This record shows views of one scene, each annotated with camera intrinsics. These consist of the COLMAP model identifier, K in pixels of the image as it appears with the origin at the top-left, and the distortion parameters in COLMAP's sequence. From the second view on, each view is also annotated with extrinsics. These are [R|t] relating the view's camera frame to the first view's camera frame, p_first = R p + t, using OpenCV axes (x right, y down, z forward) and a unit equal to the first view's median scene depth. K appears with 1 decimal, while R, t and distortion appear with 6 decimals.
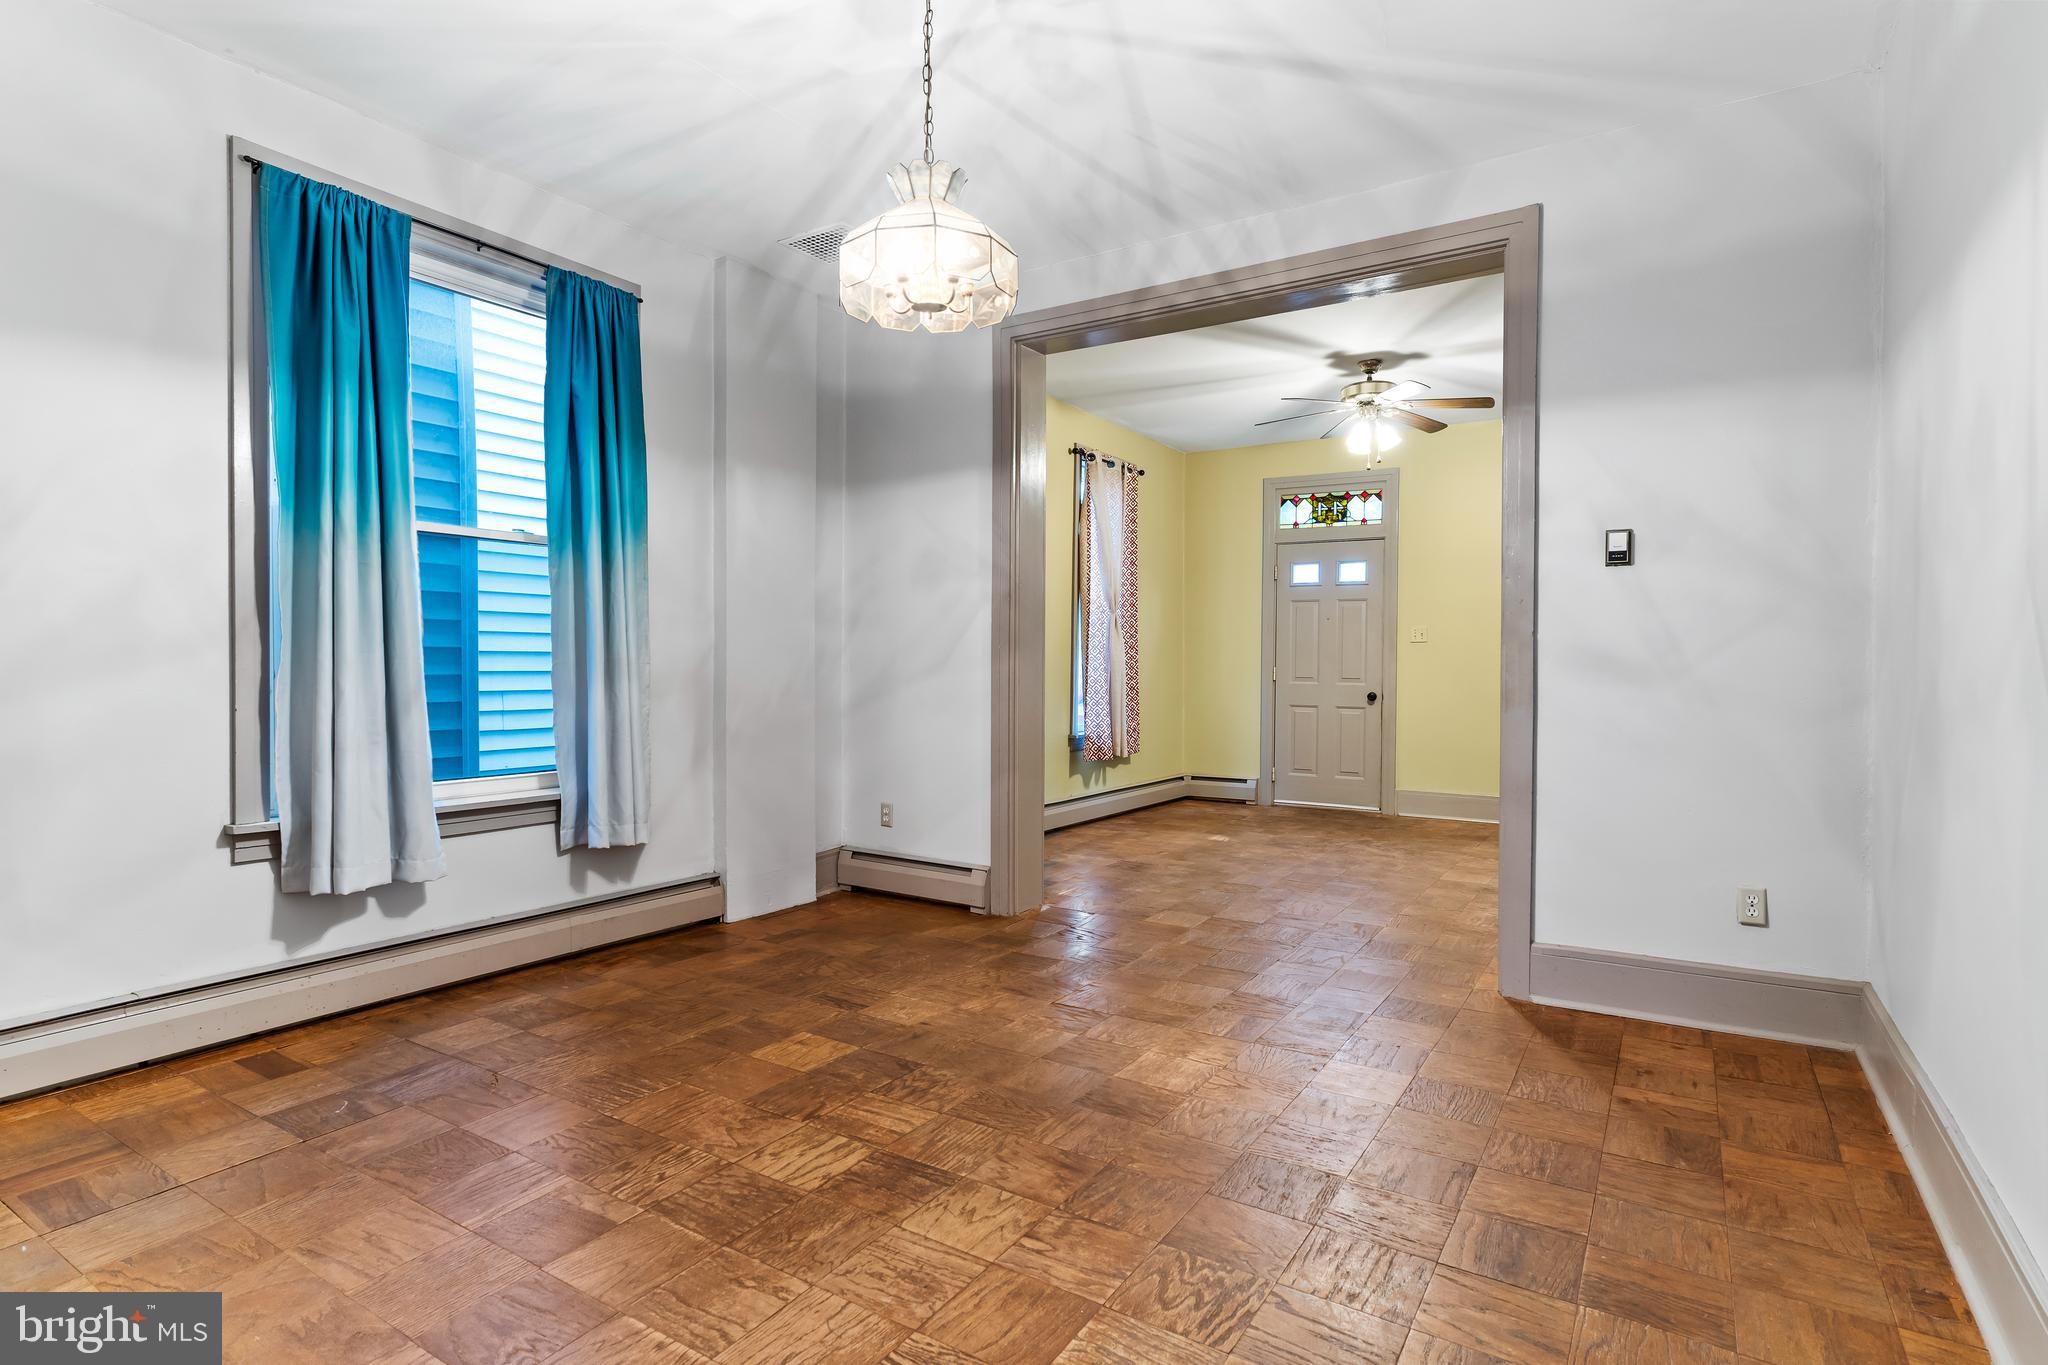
lens RADIAL K [[1042.0, 0, 1003.1], [0, 1042.0, 682.8], [0, 0, 1]] dist [0.000433, 0.001316]
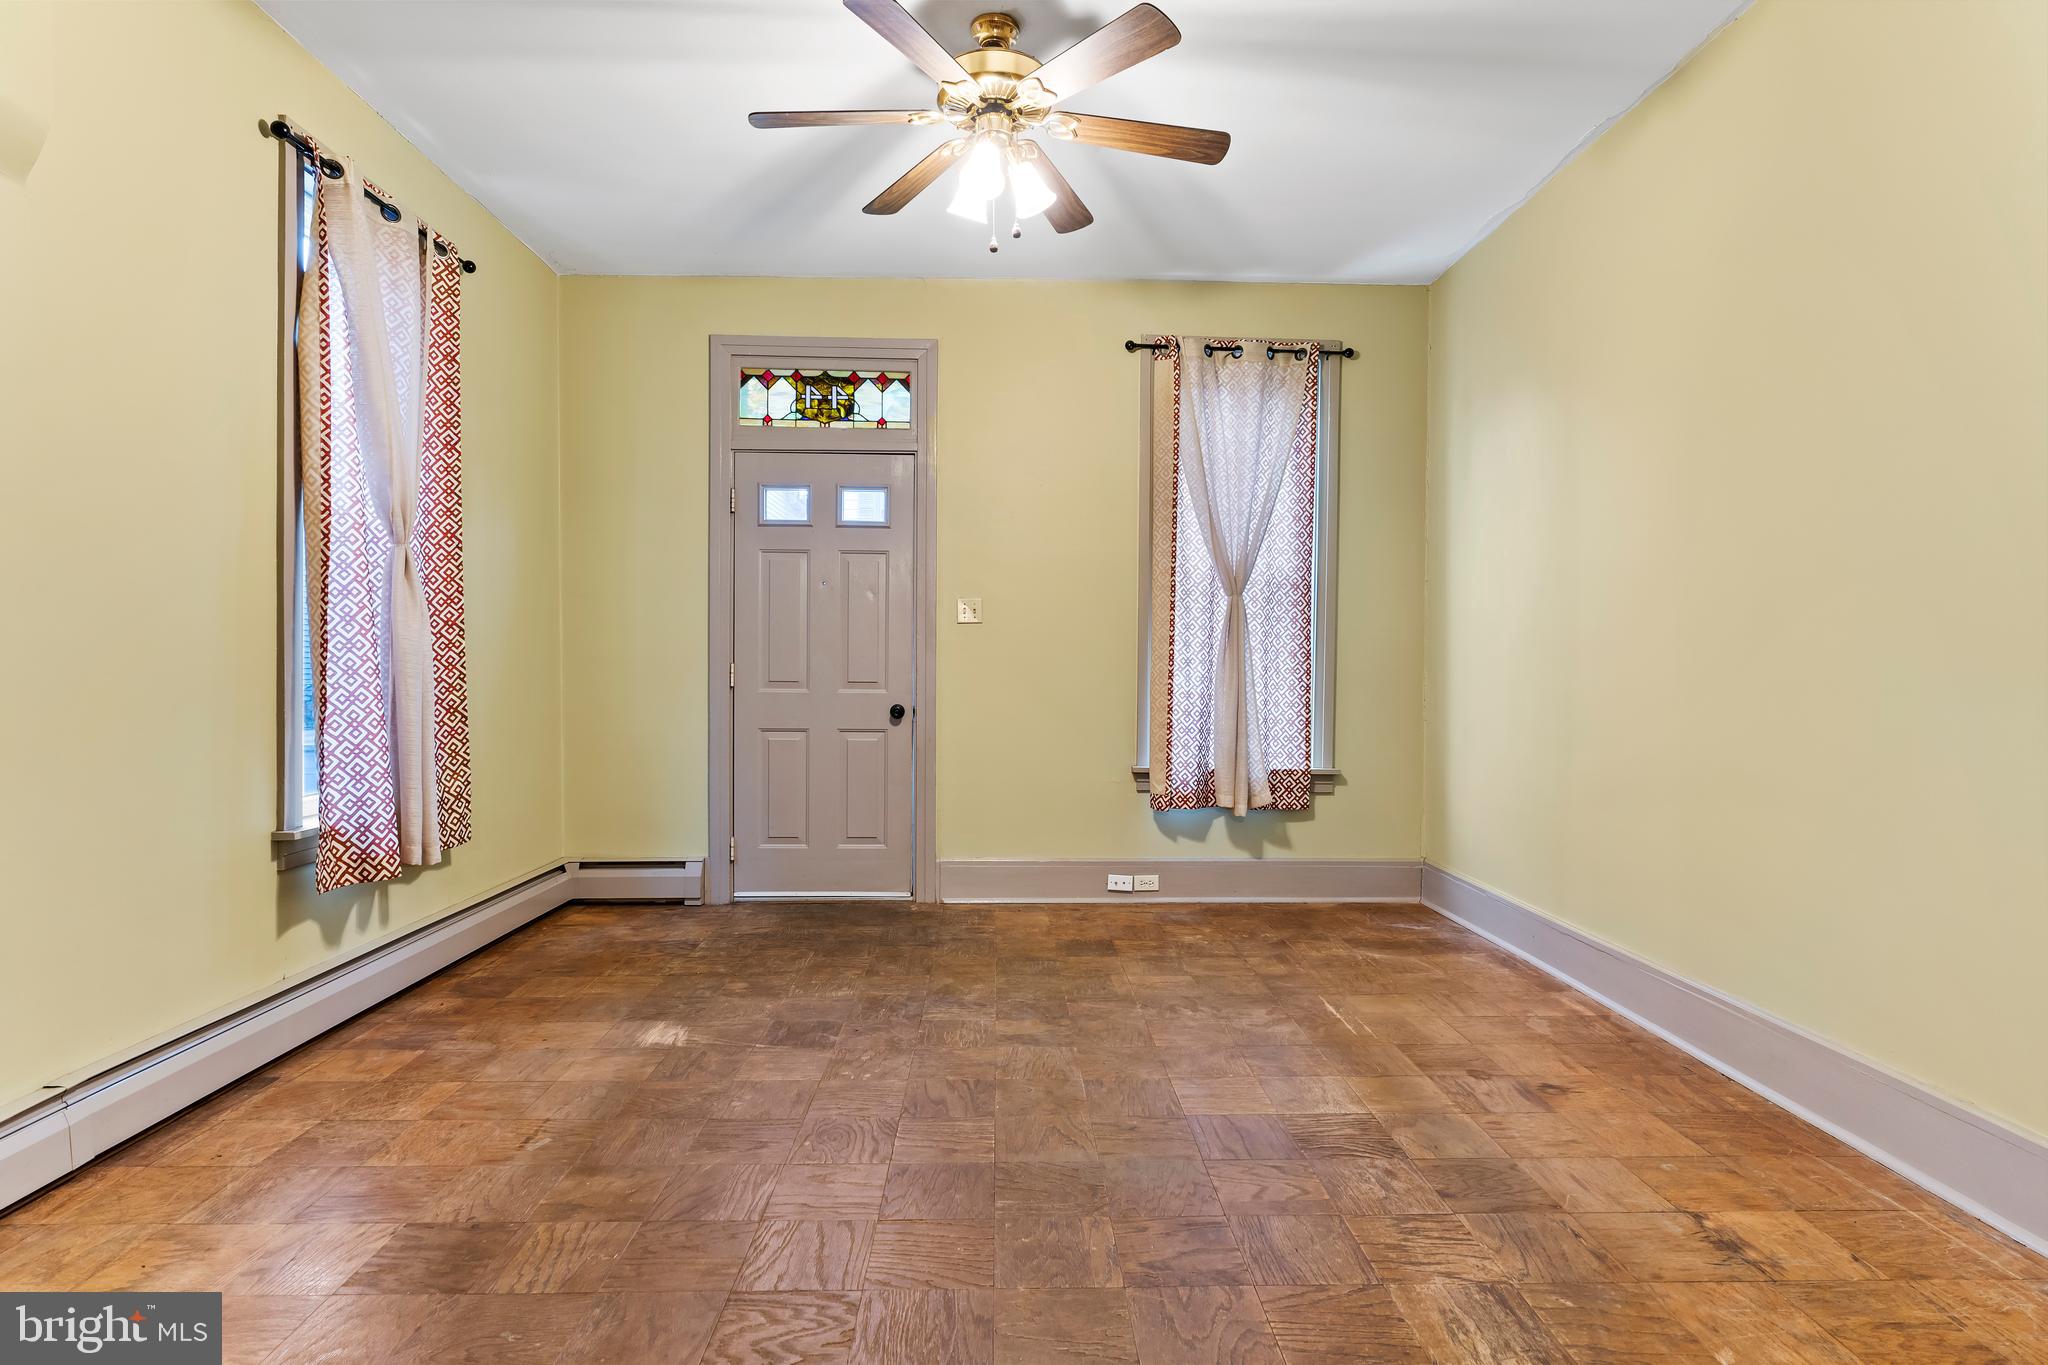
lens RADIAL K [[1044.1, 0, 1027.4], [0, 1044.1, 678.7], [0, 0, 1]] dist [-0.003185, -0.000522]
pose [[0.819434, -0.011805, 0.573052, 0.066435], [0.011520, 0.999925, 0.004126, -0.007772], [-0.573058, 0.003220, 0.819509, 0.458921]]
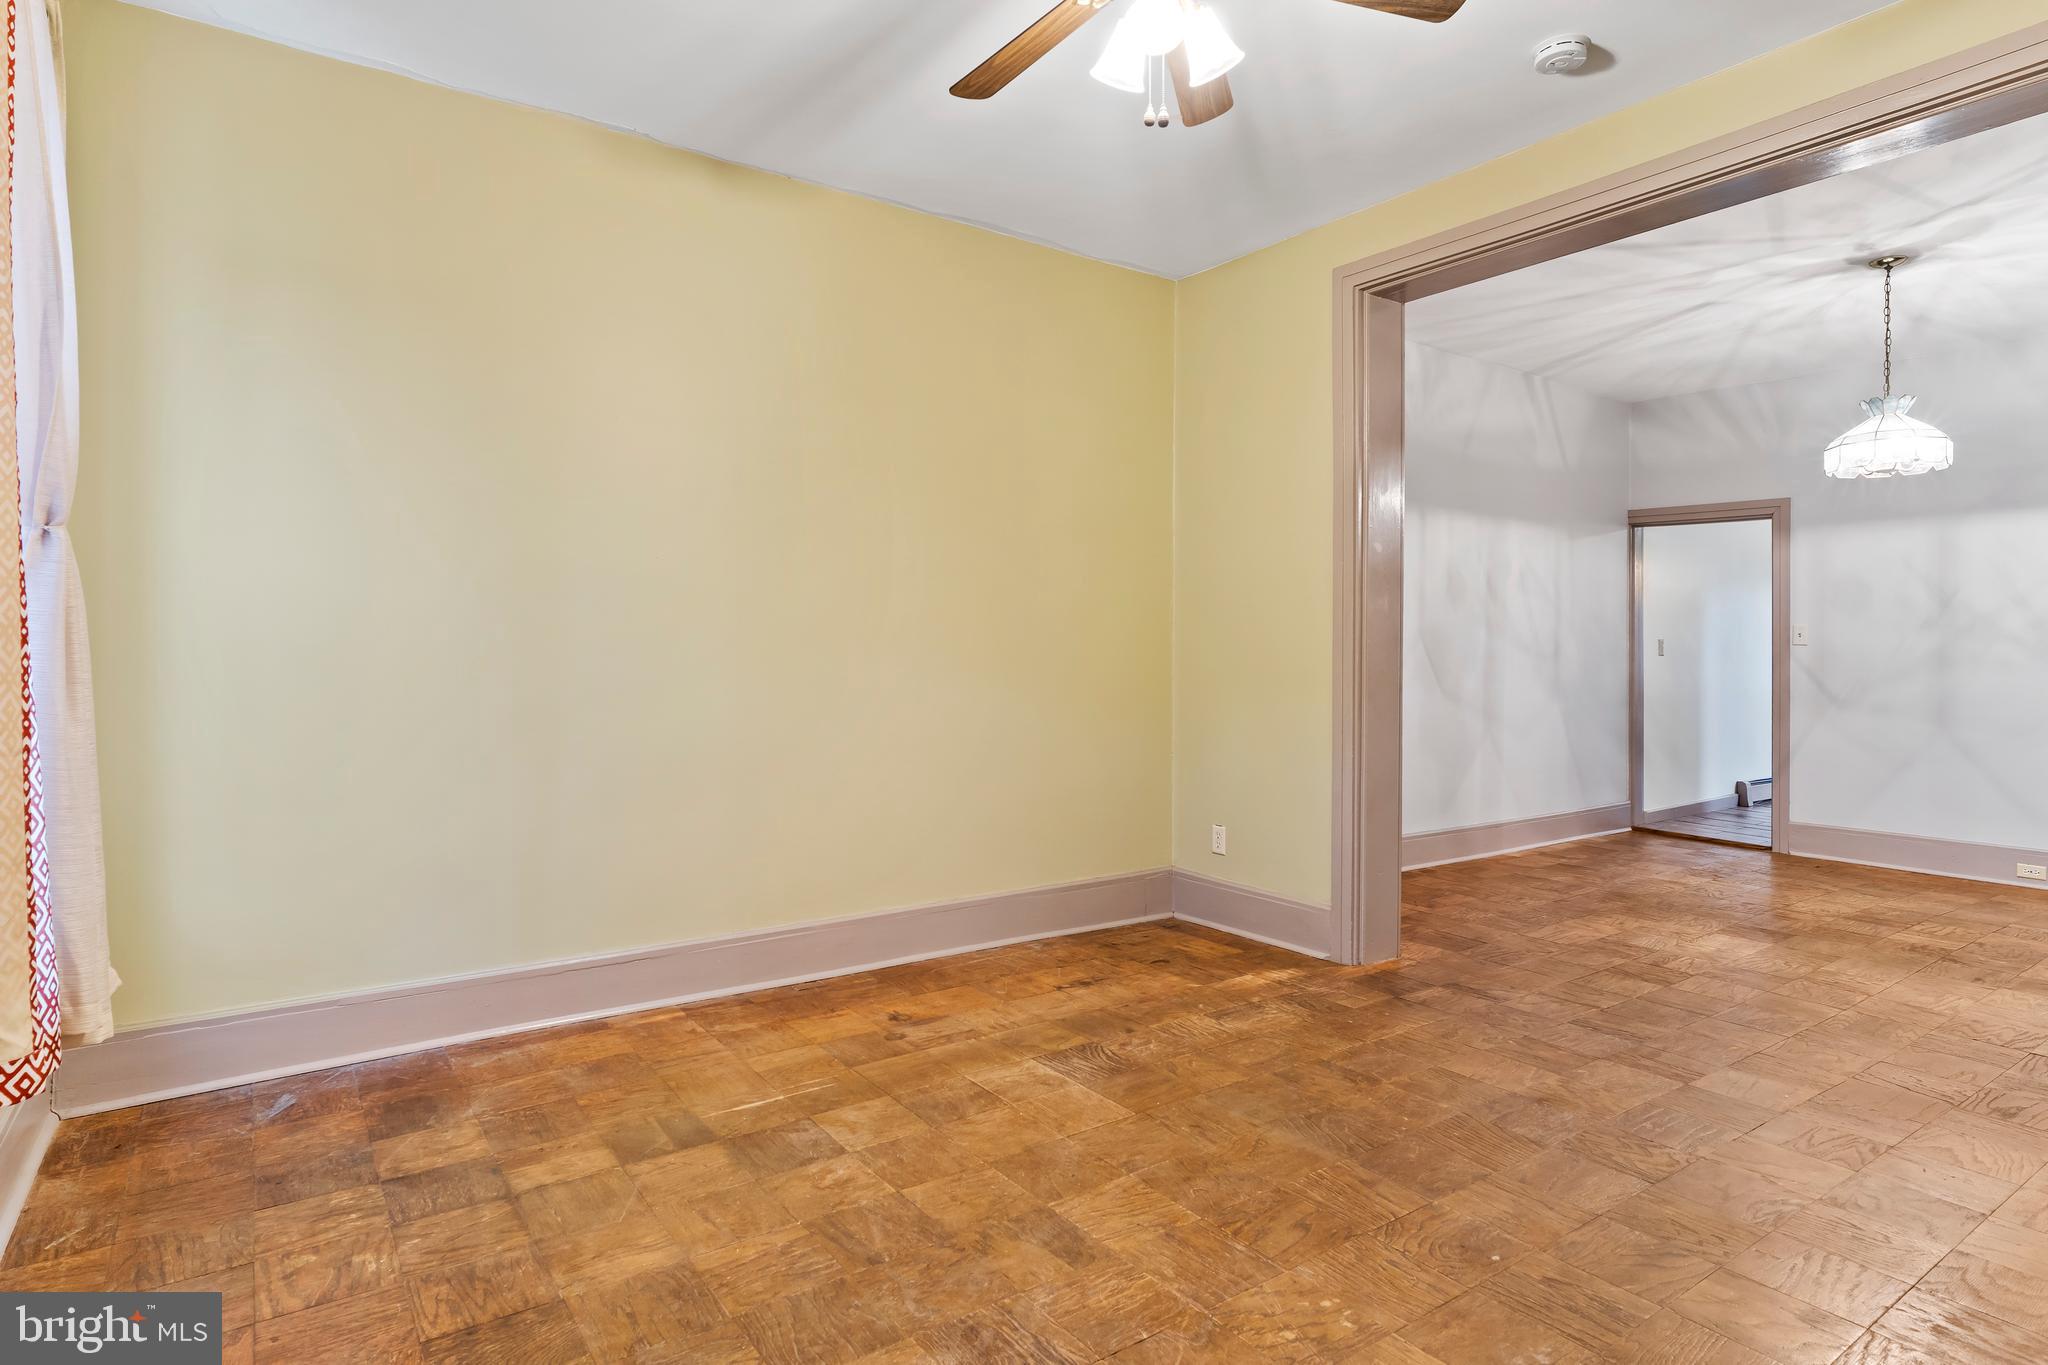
lens RADIAL K [[1101.1, 0, 1014.9], [0, 1101.1, 636.0], [0, 0, 1]] dist [-0.001043, -0.000364]
pose [[-0.930789, -0.001953, 0.365551, 0.202371], [-0.000623, 0.999993, 0.003757, -0.025413], [-0.365556, 0.003269, -0.930784, 1.057570]]
